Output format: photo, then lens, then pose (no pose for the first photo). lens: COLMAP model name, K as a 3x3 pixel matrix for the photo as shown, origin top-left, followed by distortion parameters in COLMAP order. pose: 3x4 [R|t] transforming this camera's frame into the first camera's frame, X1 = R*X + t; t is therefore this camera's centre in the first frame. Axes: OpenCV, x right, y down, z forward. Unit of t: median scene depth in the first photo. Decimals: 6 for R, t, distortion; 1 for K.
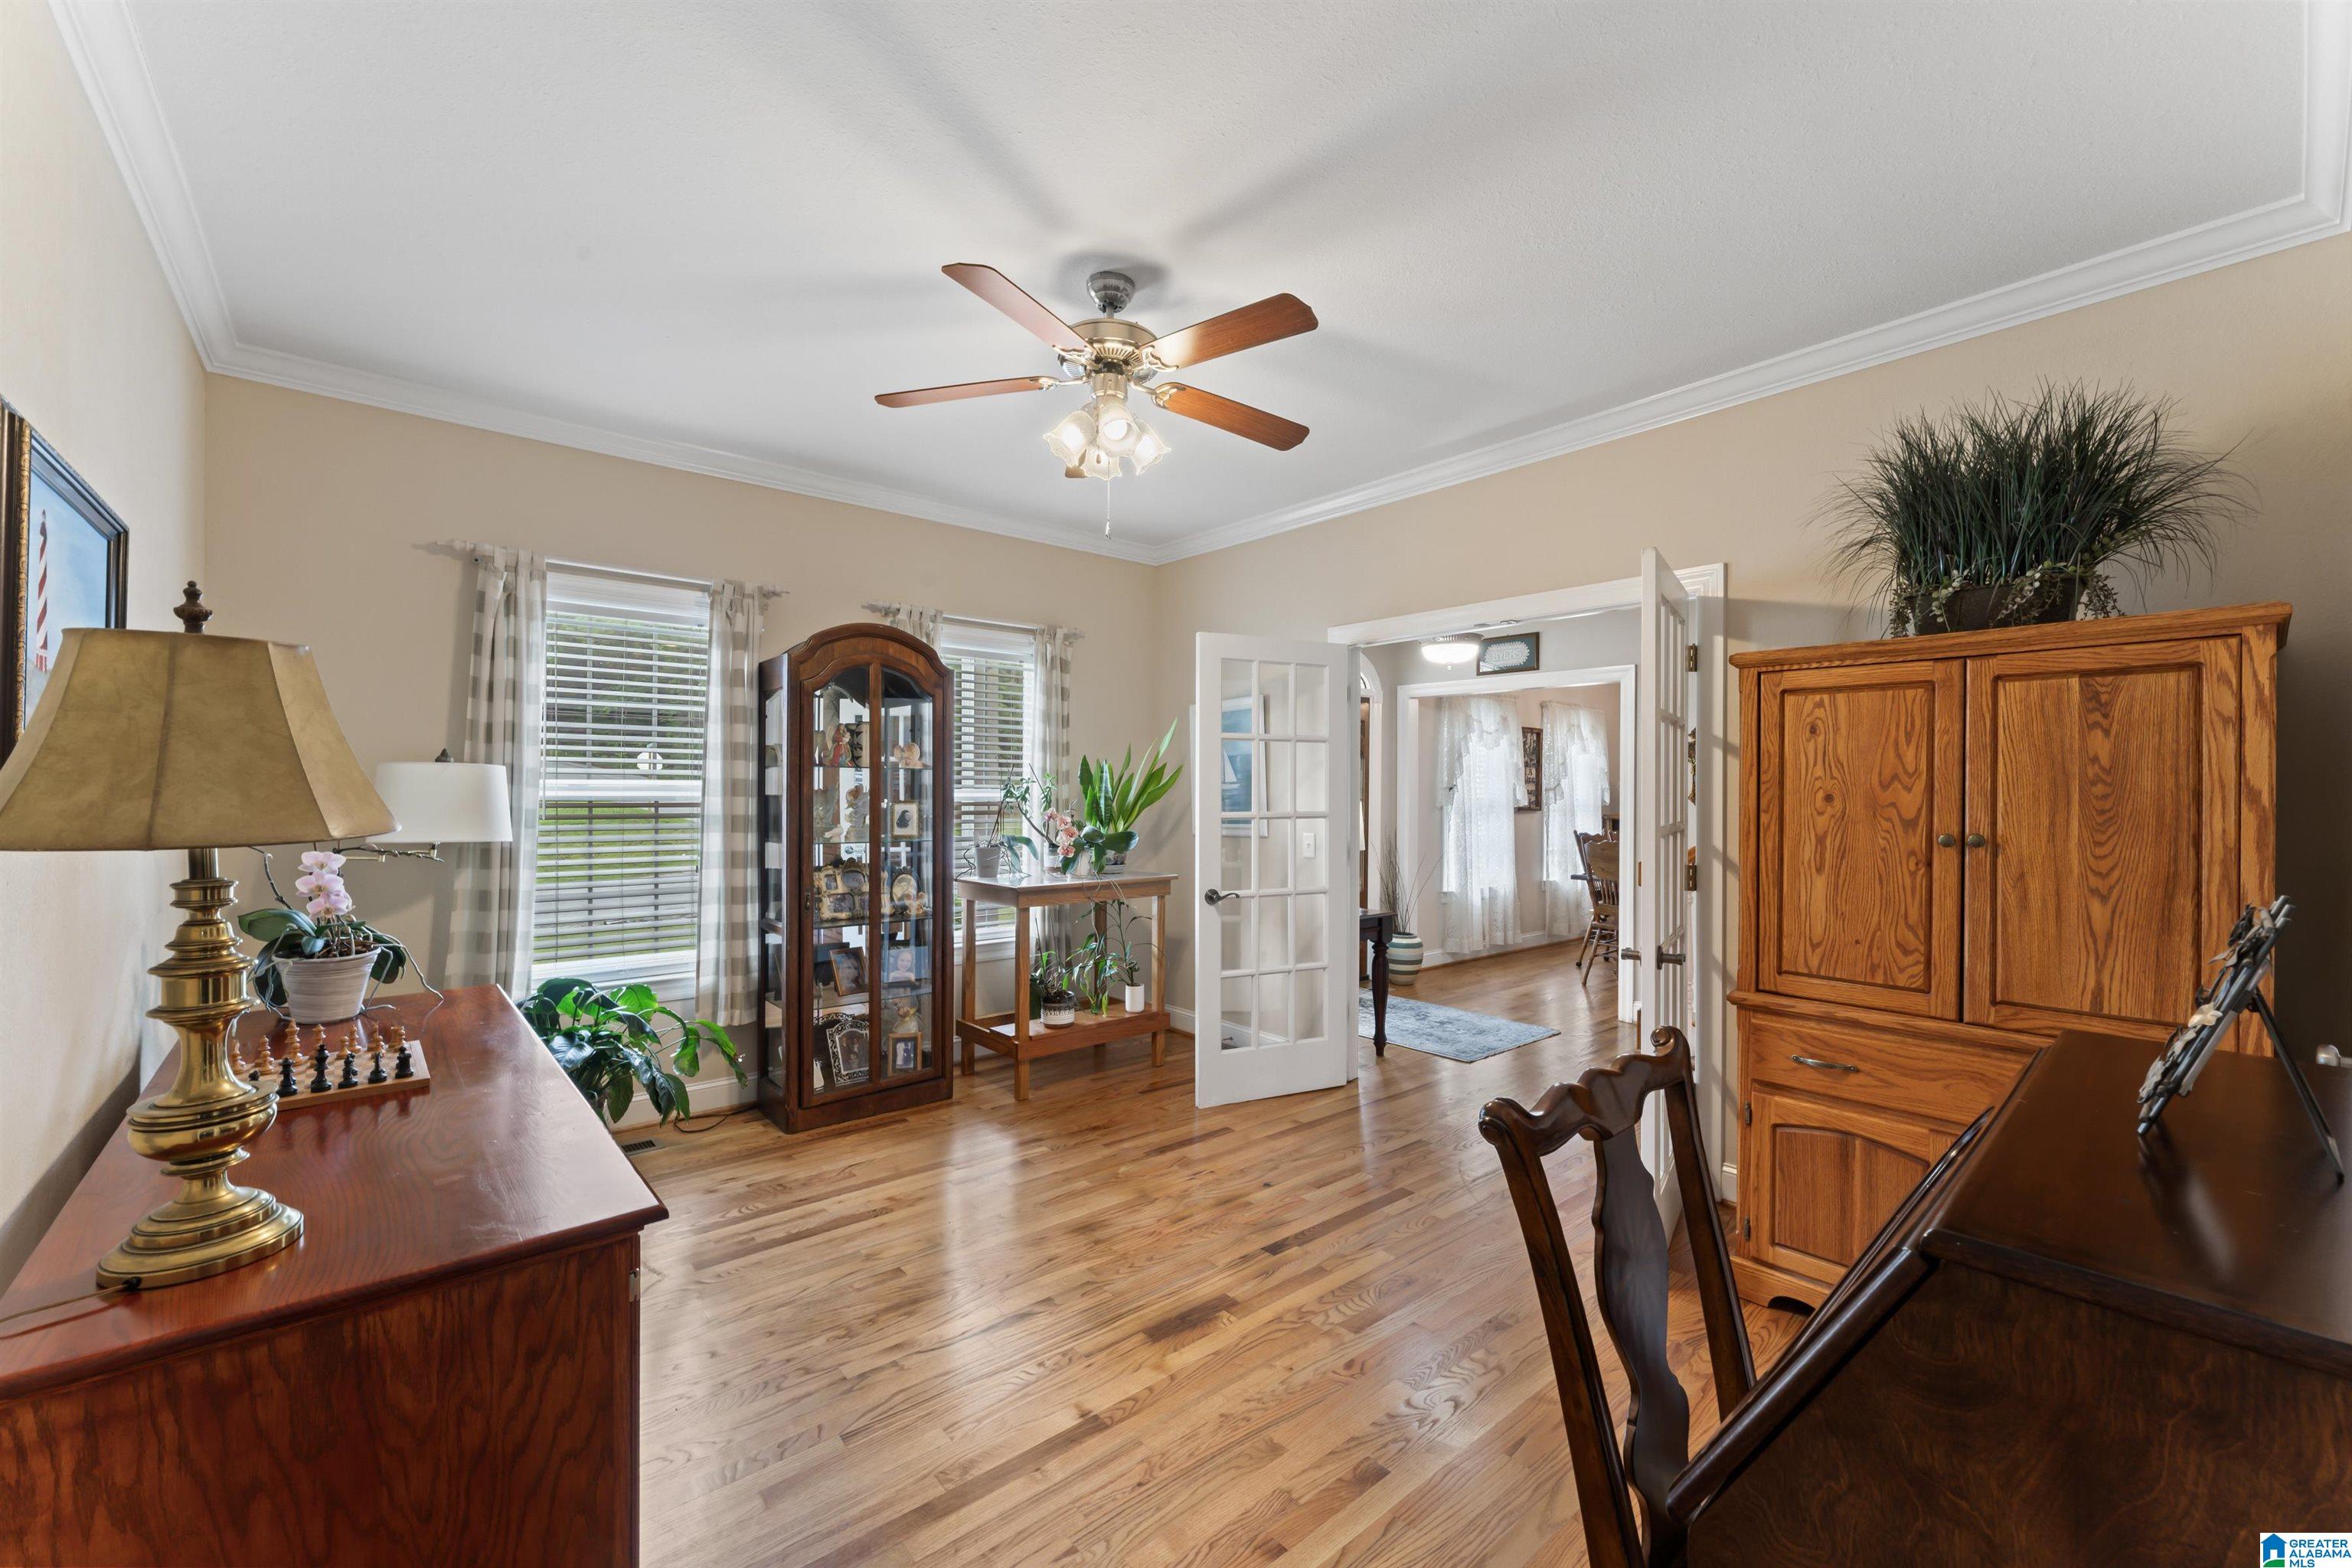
lens RADIAL K [[938.2, 0, 1181.6], [0, 938.2, 789.2], [0, 0, 1]] dist [0.002179, 0.000047]
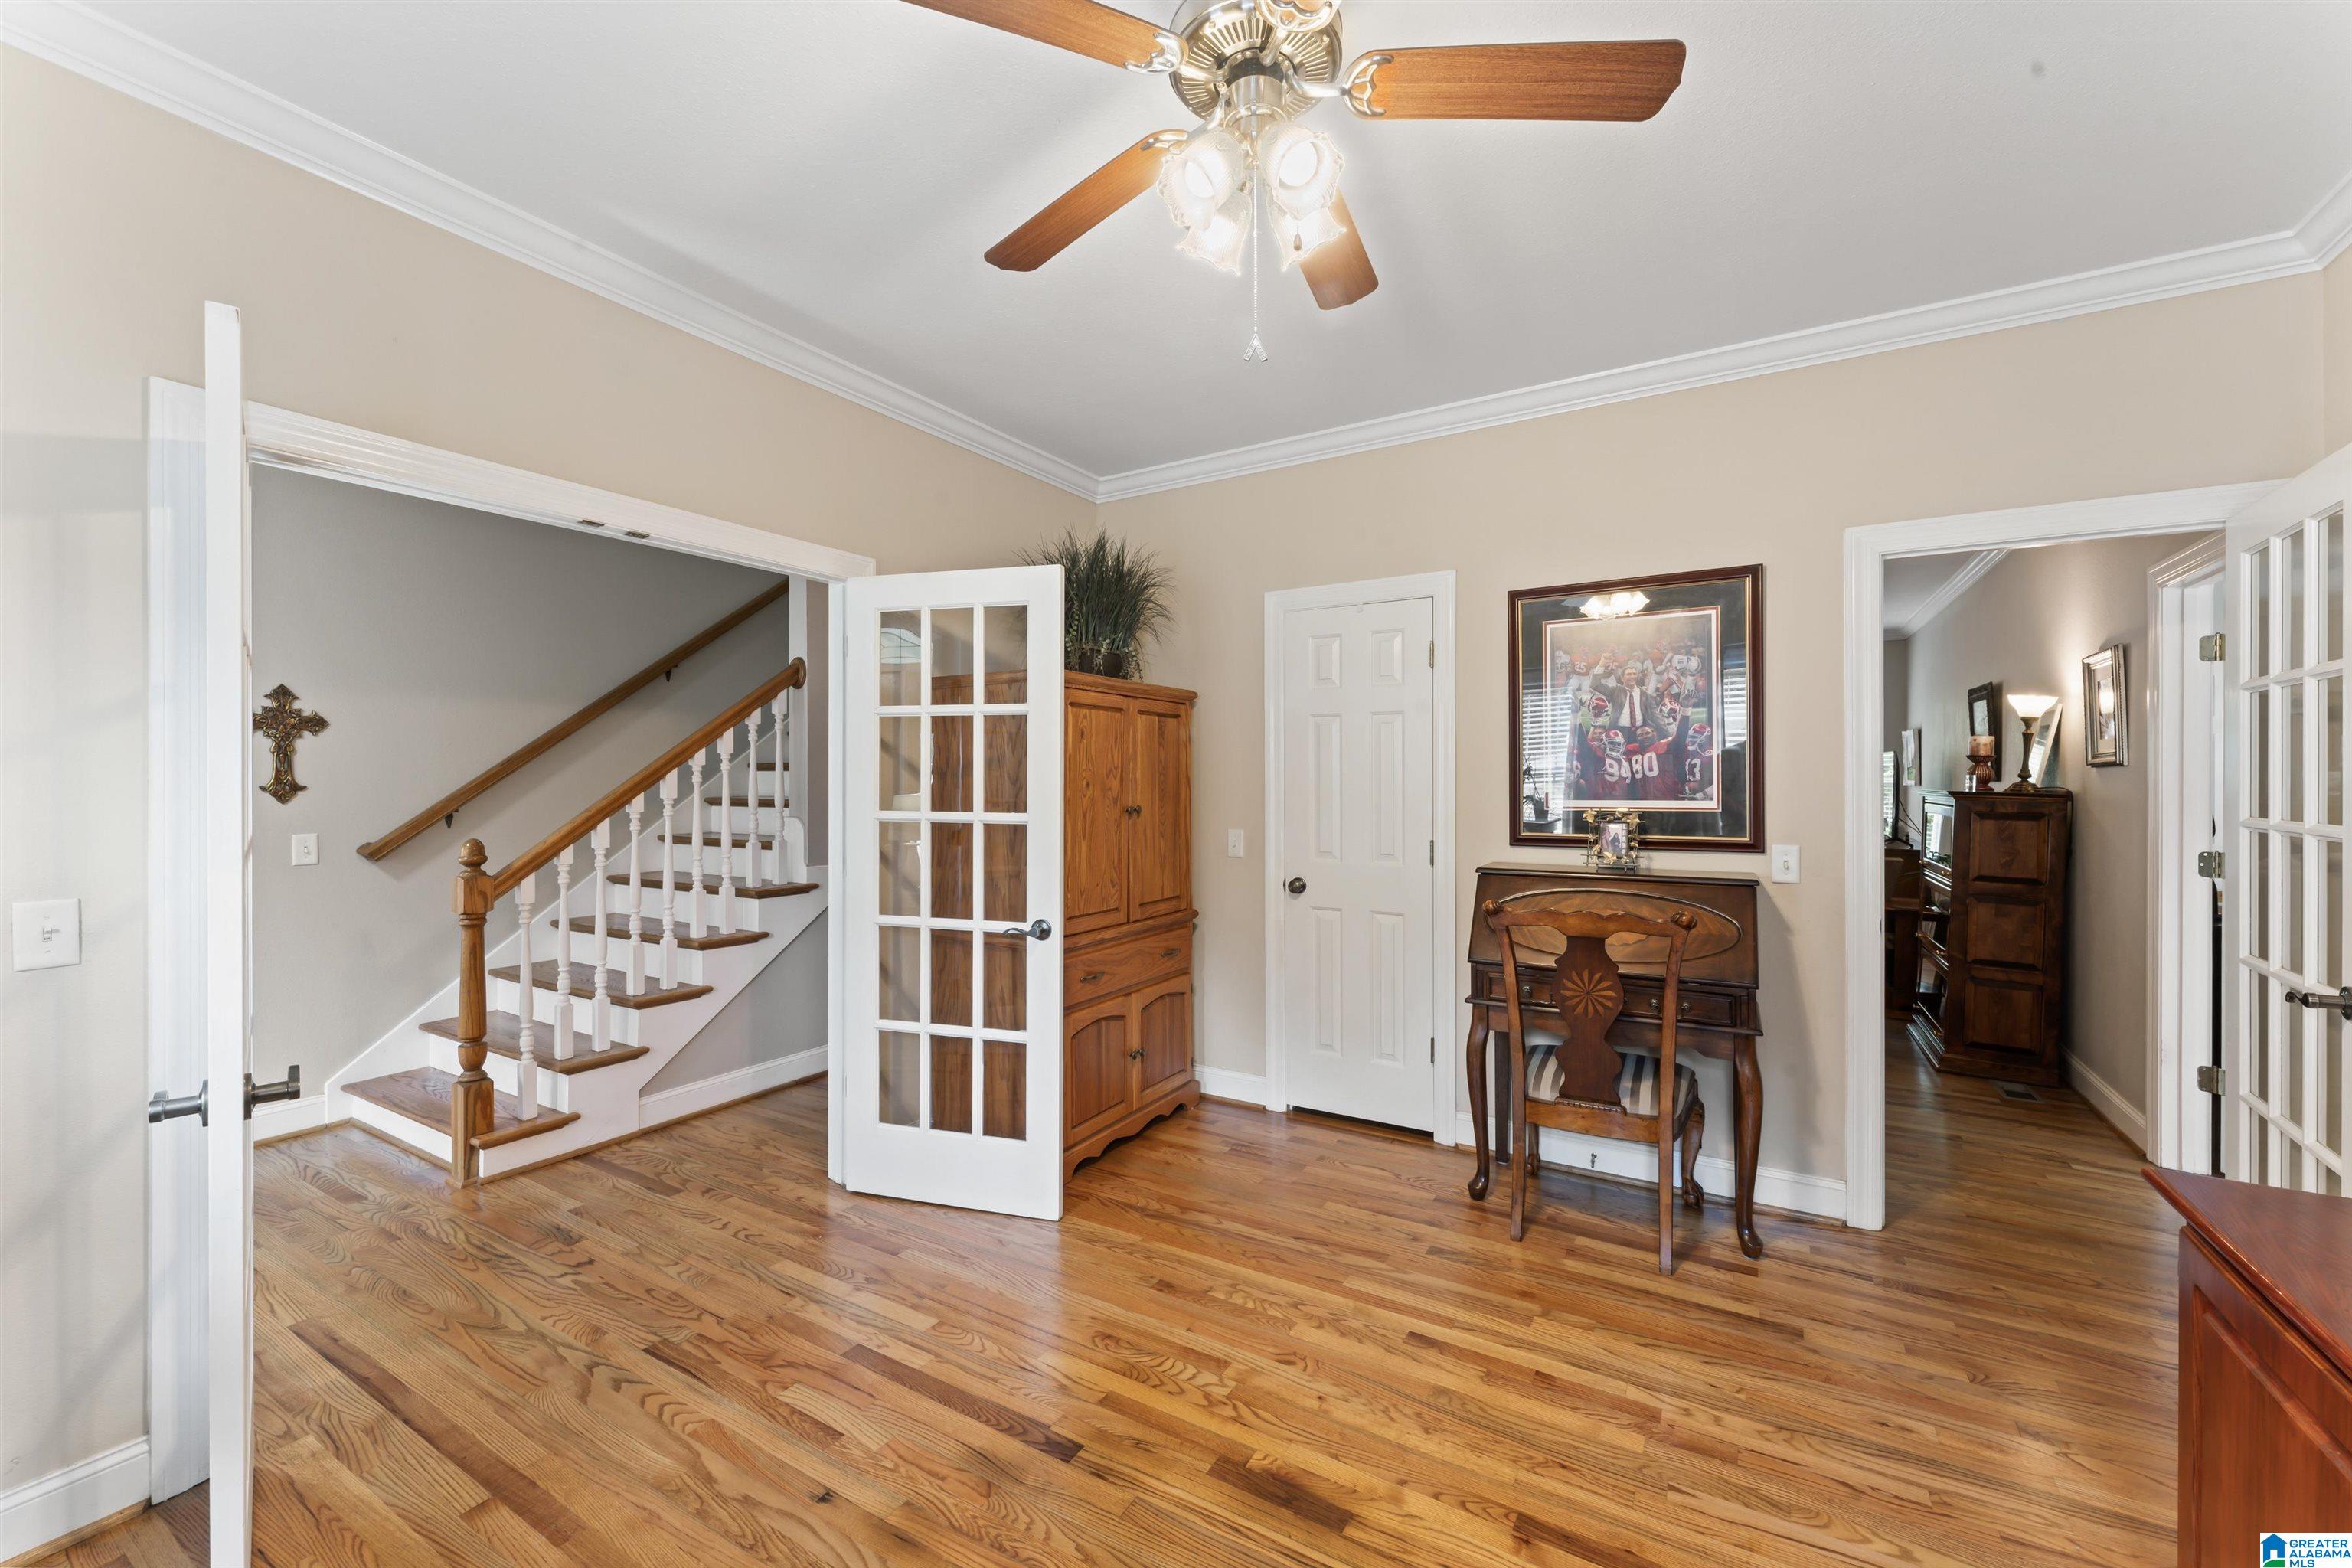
lens RADIAL K [[939.9, 0, 1176.0], [0, 939.9, 784.0], [0, 0, 1]] dist [-0.000519, -0.000145]
pose [[-0.313866, -0.014054, 0.949363, -0.655750], [-0.001172, 0.999895, 0.014414, -0.011551], [-0.949466, 0.003411, -0.313850, 1.292610]]
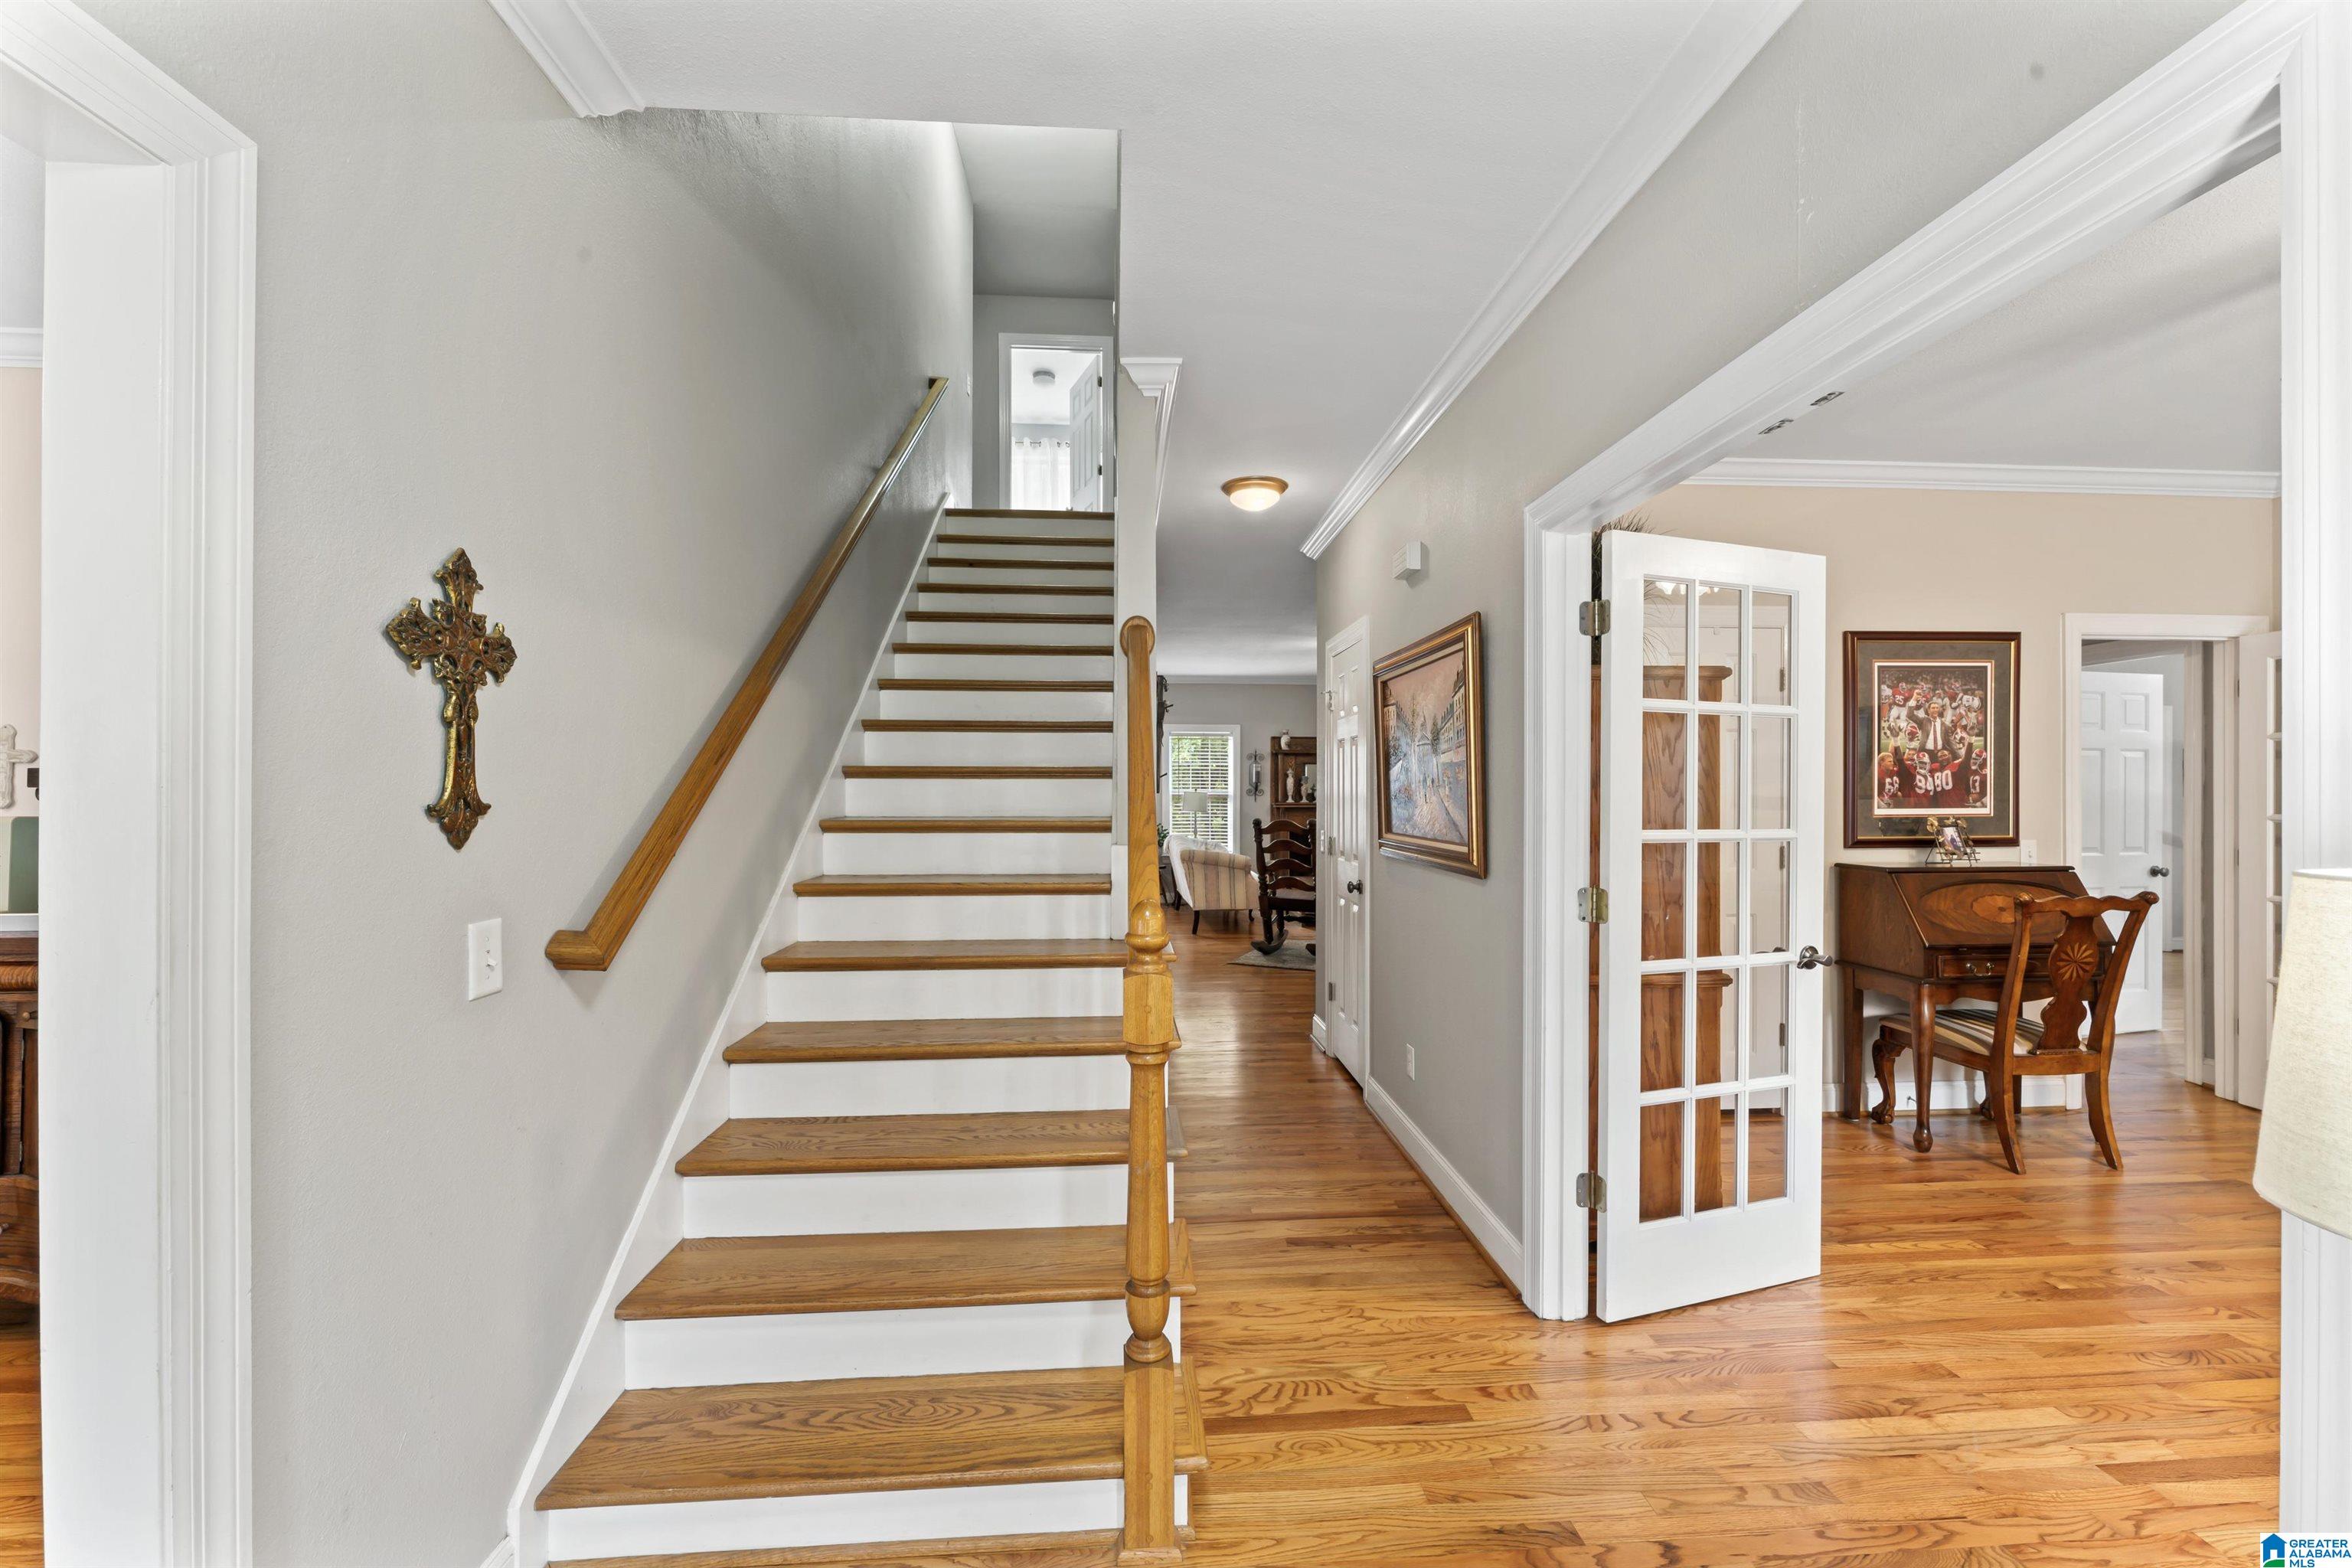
lens RADIAL K [[938.2, 0, 1181.6], [0, 938.2, 789.2], [0, 0, 1]] dist [0.002179, 0.000047]
pose [[-0.809123, -0.011788, 0.587522, 0.488013], [-0.009362, 0.999930, 0.007169, -0.003582], [-0.587565, 0.000300, -0.809177, 2.387095]]
